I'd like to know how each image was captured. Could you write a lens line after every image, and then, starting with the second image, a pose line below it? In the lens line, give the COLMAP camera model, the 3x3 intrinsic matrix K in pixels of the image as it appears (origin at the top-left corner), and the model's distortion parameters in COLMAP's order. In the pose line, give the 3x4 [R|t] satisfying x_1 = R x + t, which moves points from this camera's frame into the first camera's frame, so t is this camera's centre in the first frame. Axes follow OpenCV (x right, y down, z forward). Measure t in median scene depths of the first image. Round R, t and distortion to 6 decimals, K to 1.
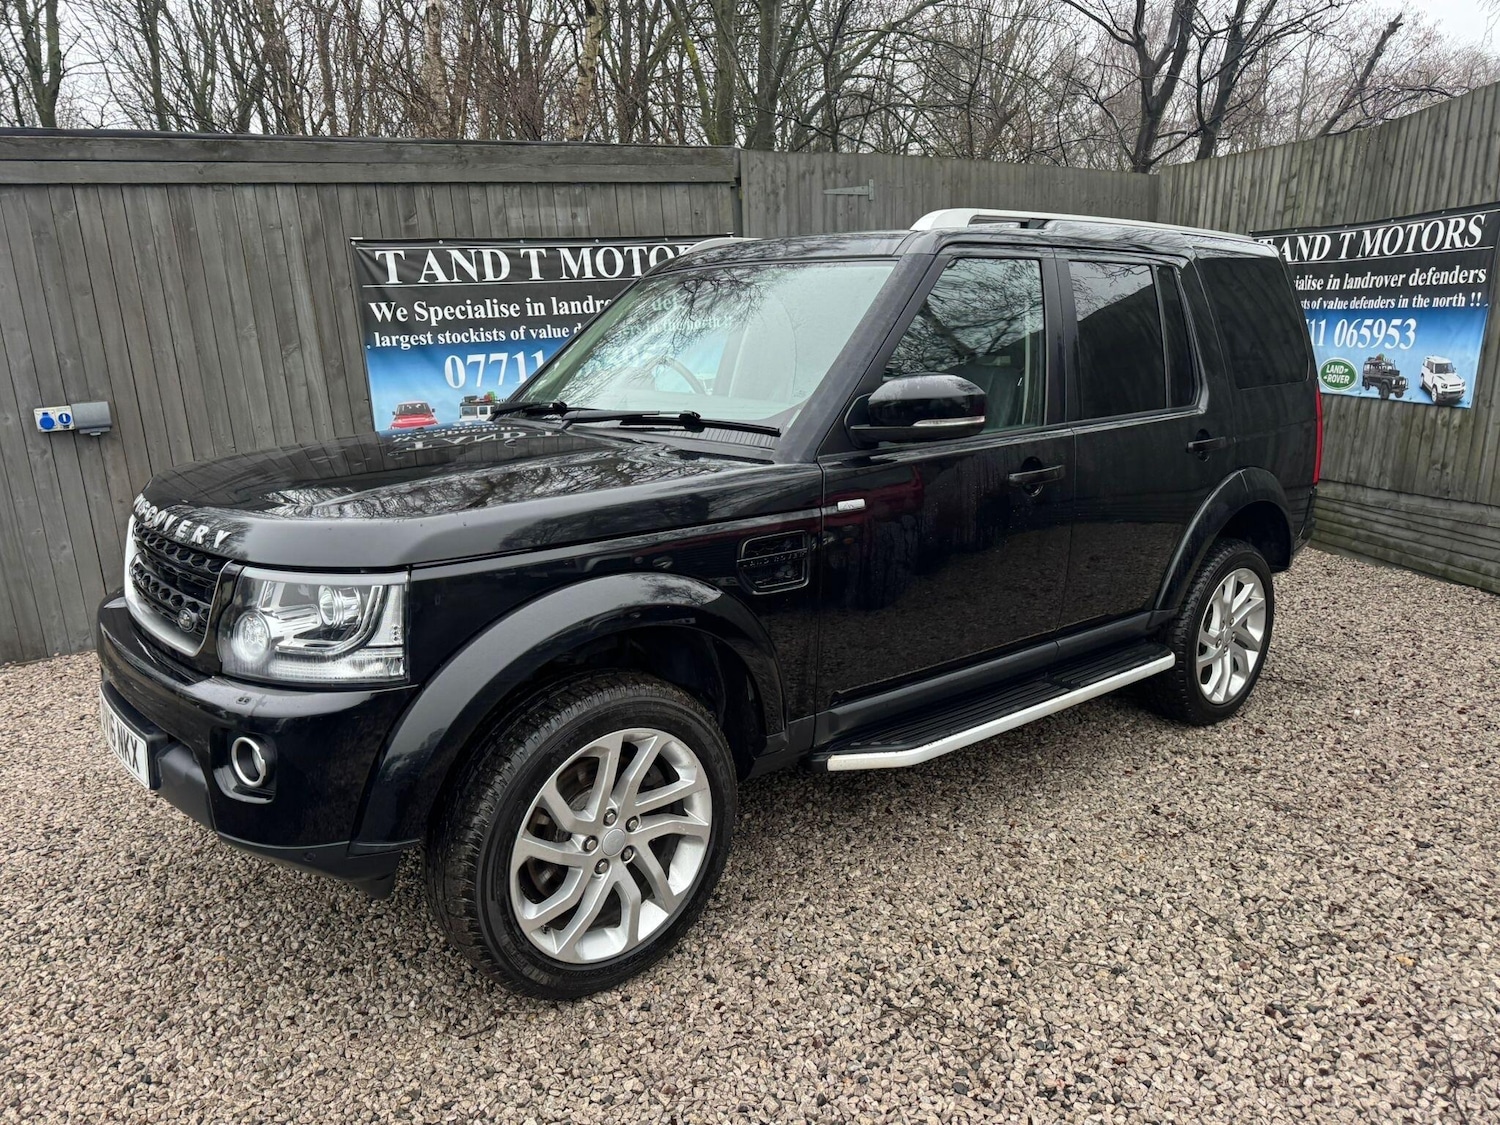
lens RADIAL K [[1129.9, 0, 757.0], [0, 1129.9, 560.6], [0, 0, 1]] dist [0.055322, -0.067693]
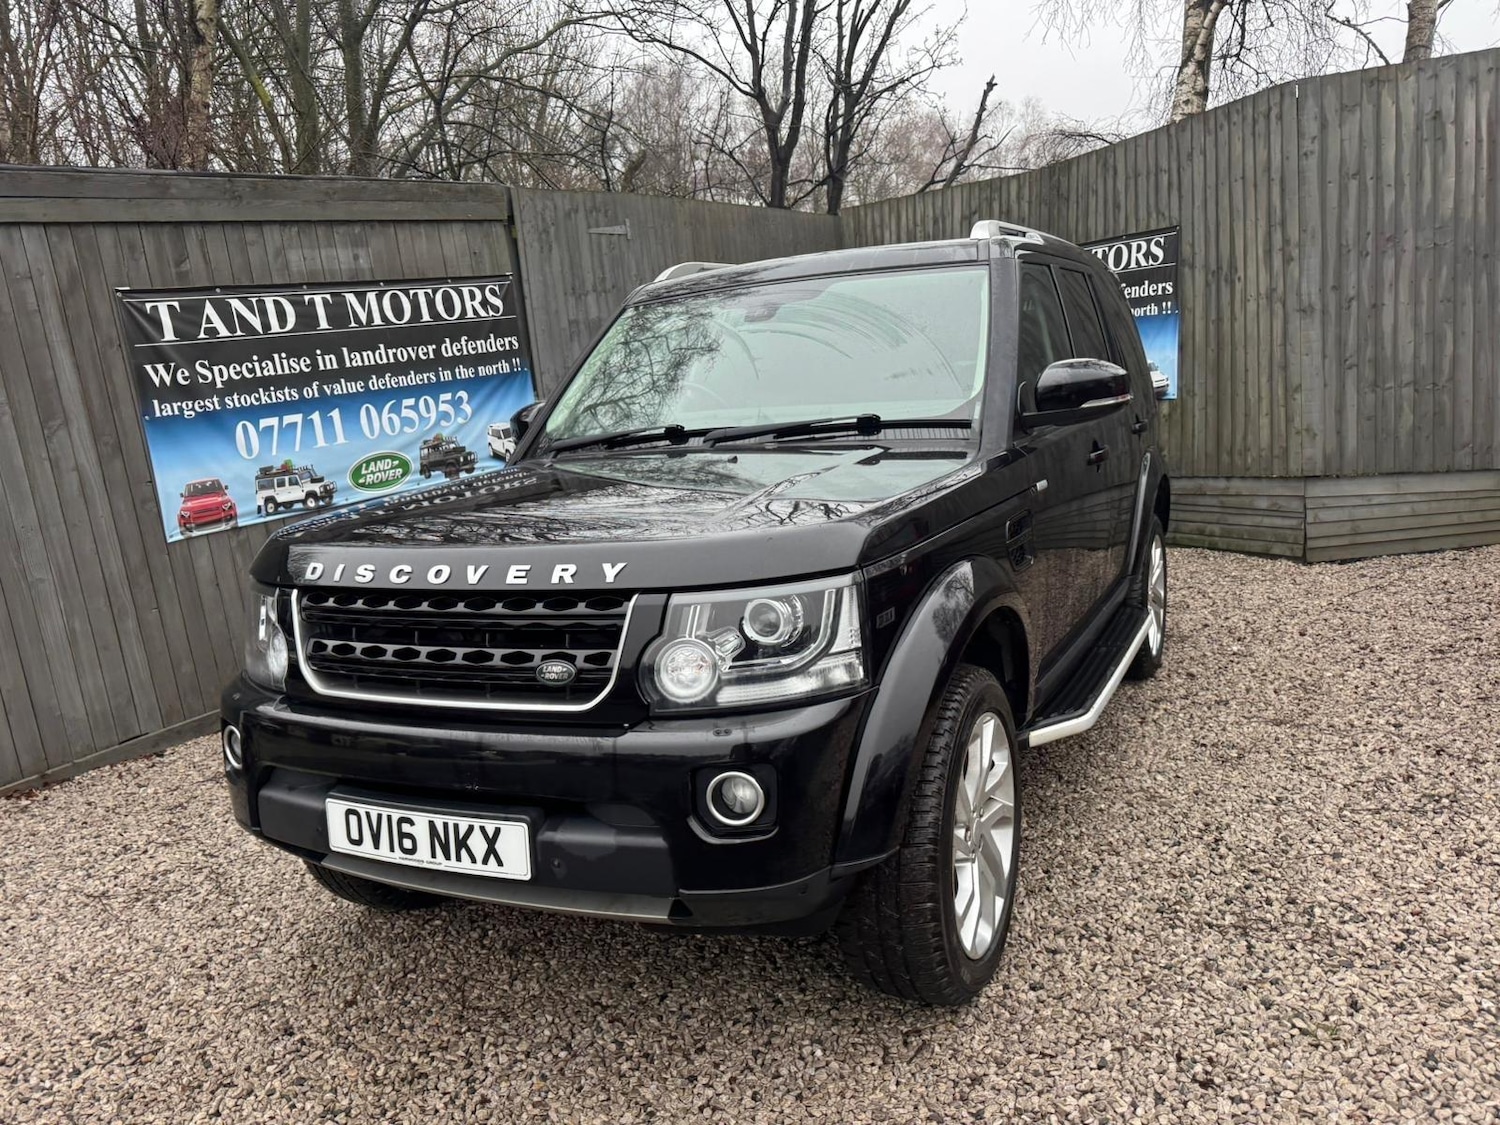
lens RADIAL K [[1216.7, 0, 758.8], [0, 1216.7, 541.3], [0, 0, 1]] dist [0.007712, -0.007397]
pose [[0.908623, -0.118532, 0.400443, -0.311014], [0.149531, 0.987642, -0.046948, 0.008256], [-0.389930, 0.102537, 0.915118, 0.032485]]
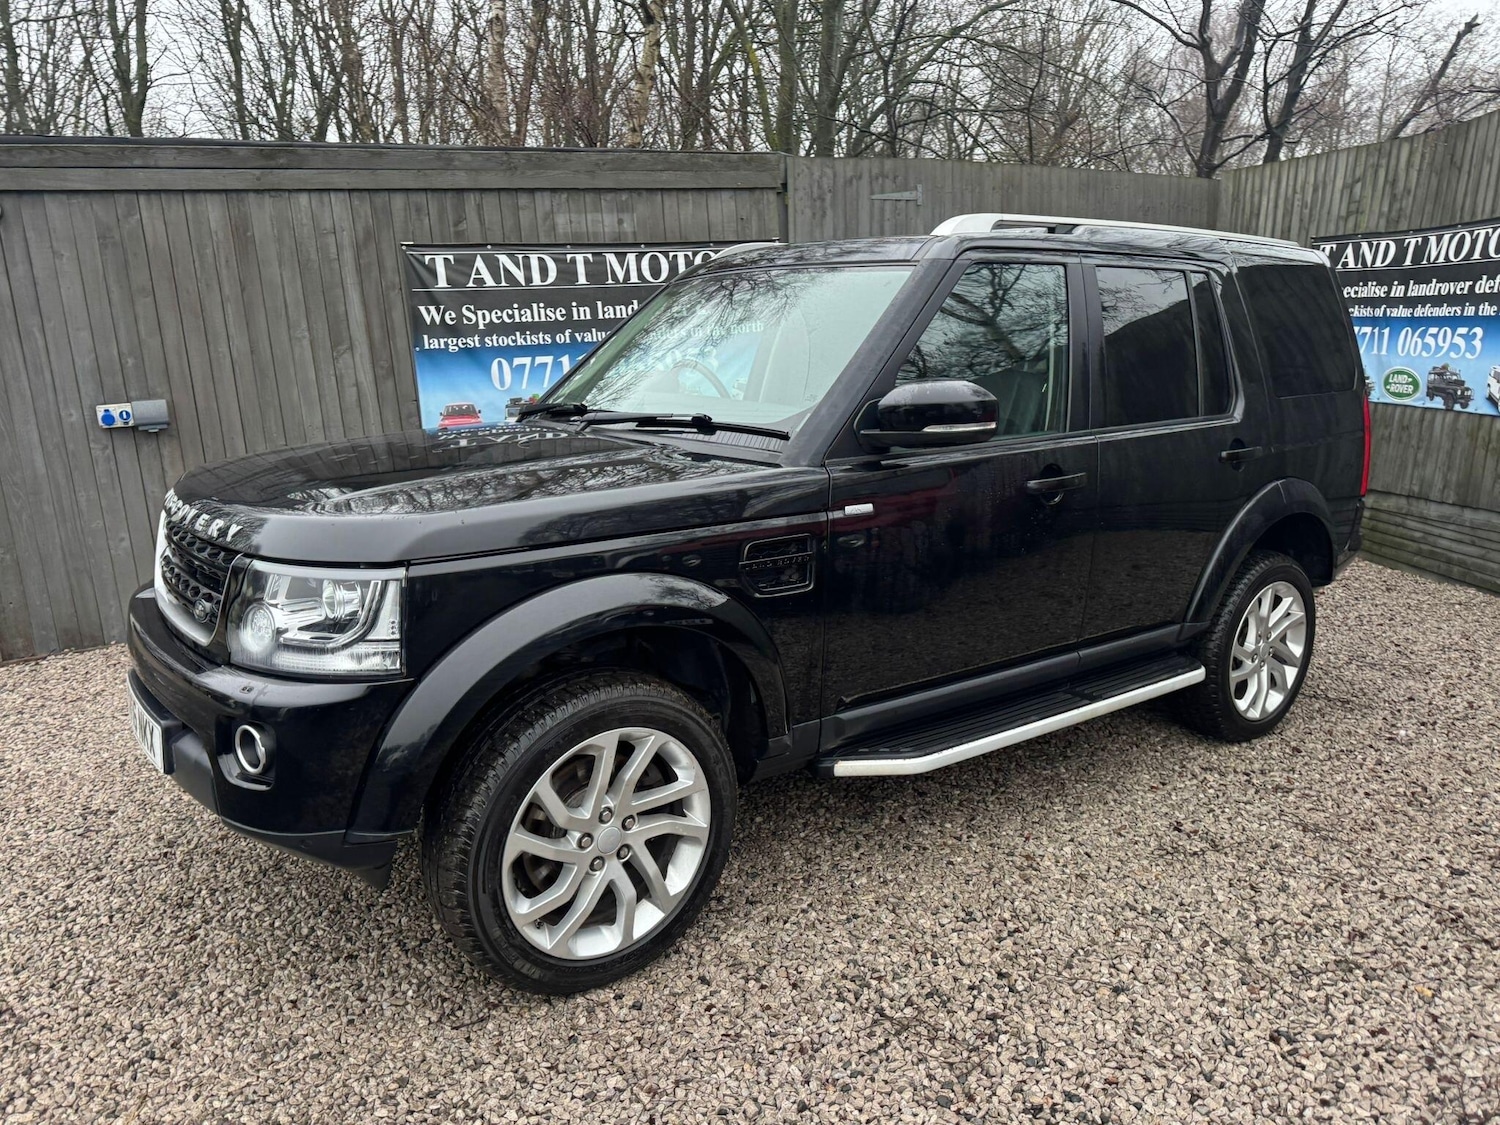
lens RADIAL K [[1128.2, 0, 751.2], [0, 1128.2, 554.1], [0, 0, 1]] dist [0.062161, -0.078833]
pose [[0.997926, 0.018064, -0.061786, 0.025418], [-0.018663, 0.999784, -0.009120, 0.000510], [0.061608, 0.010254, 0.998048, 0.000108]]
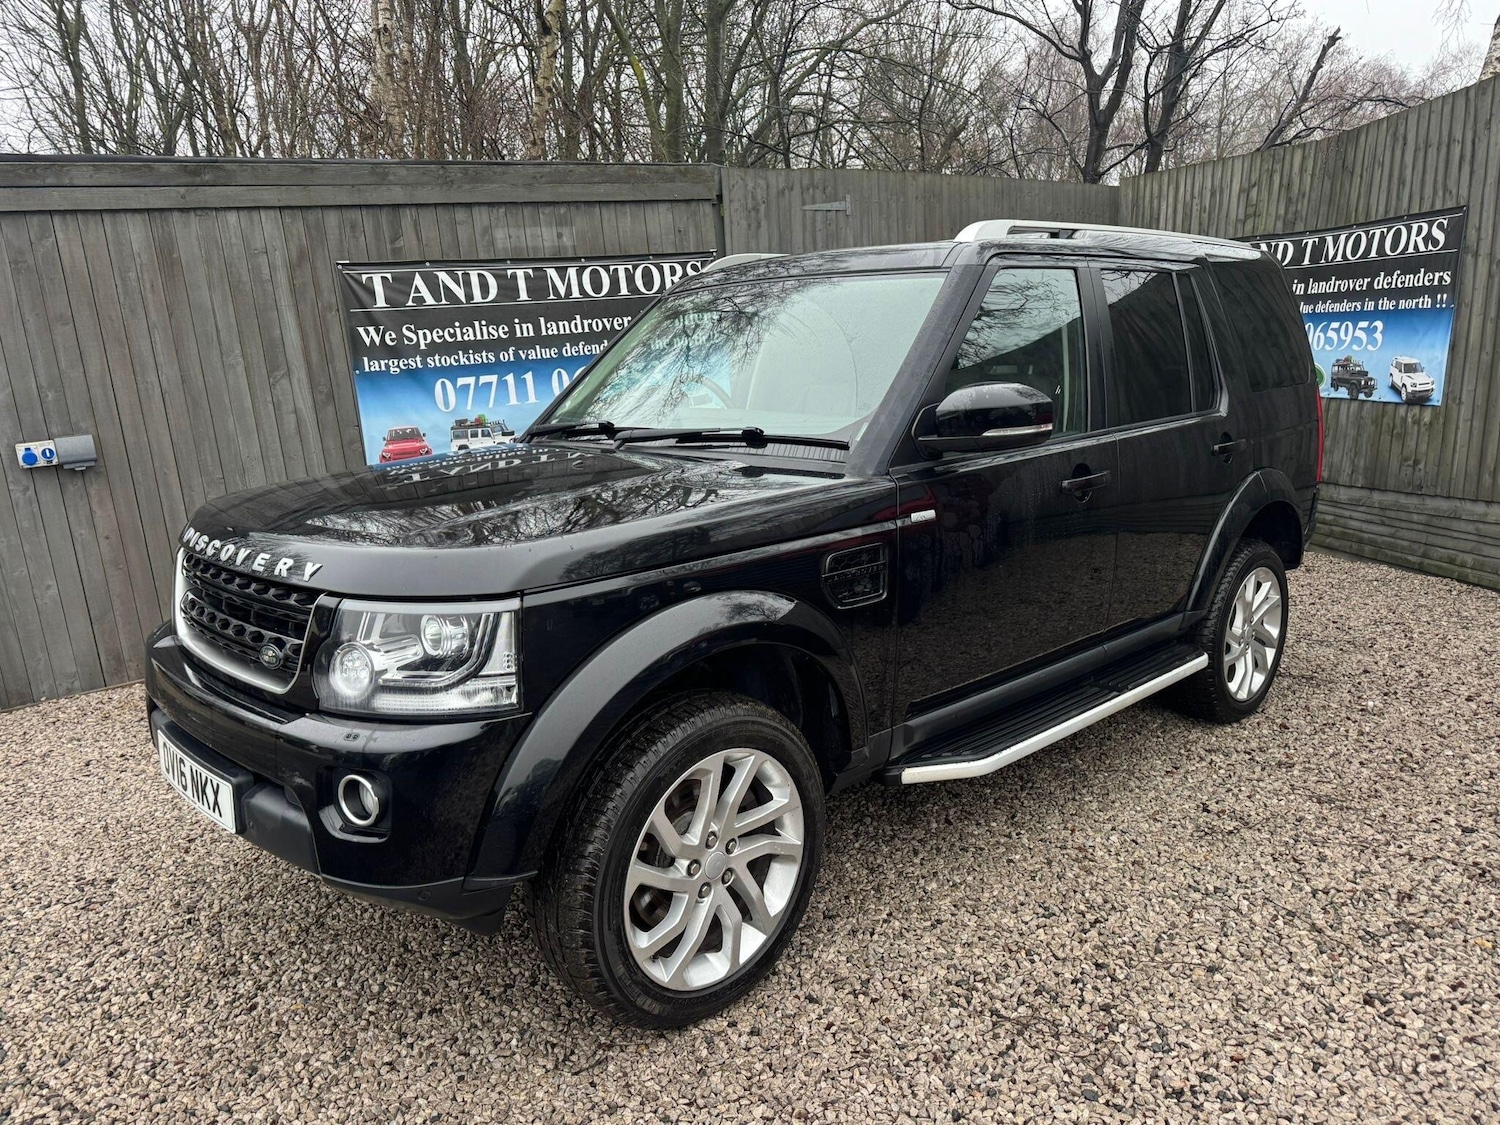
lens RADIAL K [[1129.9, 0, 757.0], [0, 1129.9, 560.6], [0, 0, 1]] dist [0.055322, -0.067693]
pose [[0.997782, -0.033496, 0.057519, -0.061388], [0.034303, 0.999326, -0.013101, -0.000870], [-0.057041, 0.015045, 0.998258, 0.004633]]
